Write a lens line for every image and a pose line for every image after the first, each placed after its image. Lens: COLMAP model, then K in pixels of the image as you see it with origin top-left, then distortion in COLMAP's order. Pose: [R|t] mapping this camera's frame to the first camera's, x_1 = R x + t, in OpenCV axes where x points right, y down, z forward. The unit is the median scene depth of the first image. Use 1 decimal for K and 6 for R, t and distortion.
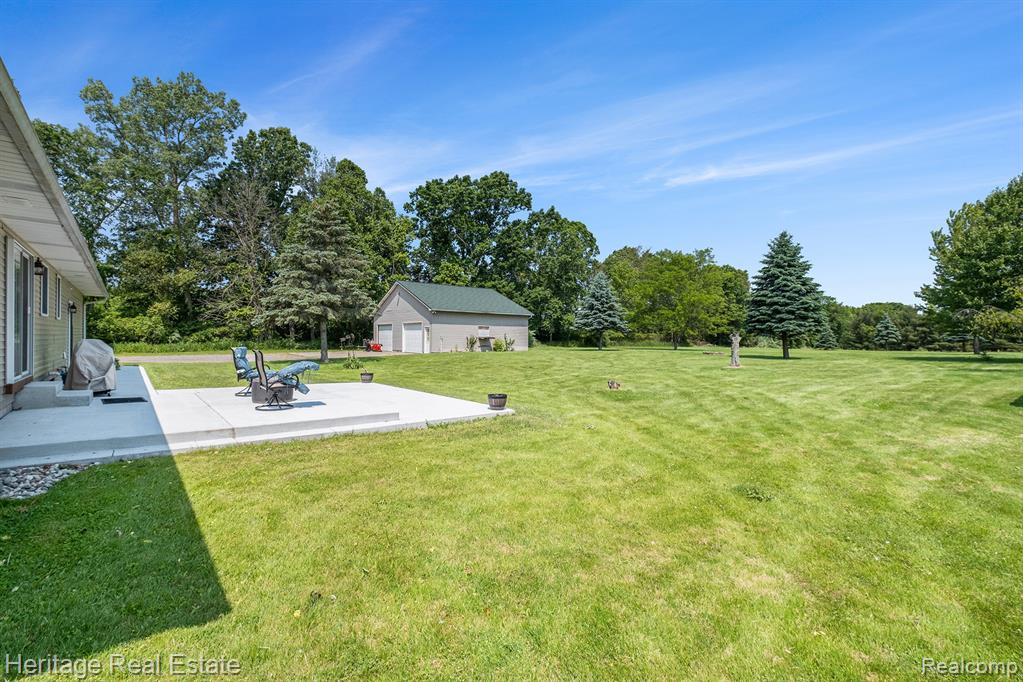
lens RADIAL K [[448.6, 0, 513.0], [0, 448.6, 338.7], [0, 0, 1]] dist [0.002128, 0.000172]
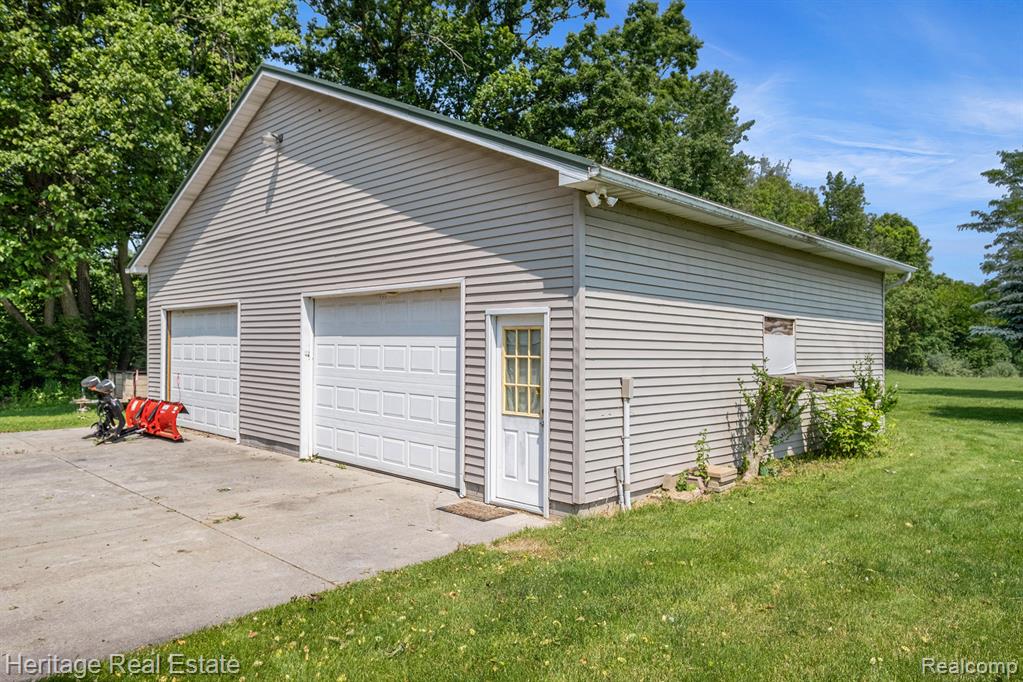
lens RADIAL K [[687.5, 0, 511.8], [0, 687.5, 340.7], [0, 0, 1]] dist [0.025906, 0.001373]
pose [[0.996442, -0.002347, 0.084246, -0.167711], [0.002217, 0.999996, 0.001635, -0.016616], [-0.084249, -0.001443, 0.996444, 0.669332]]
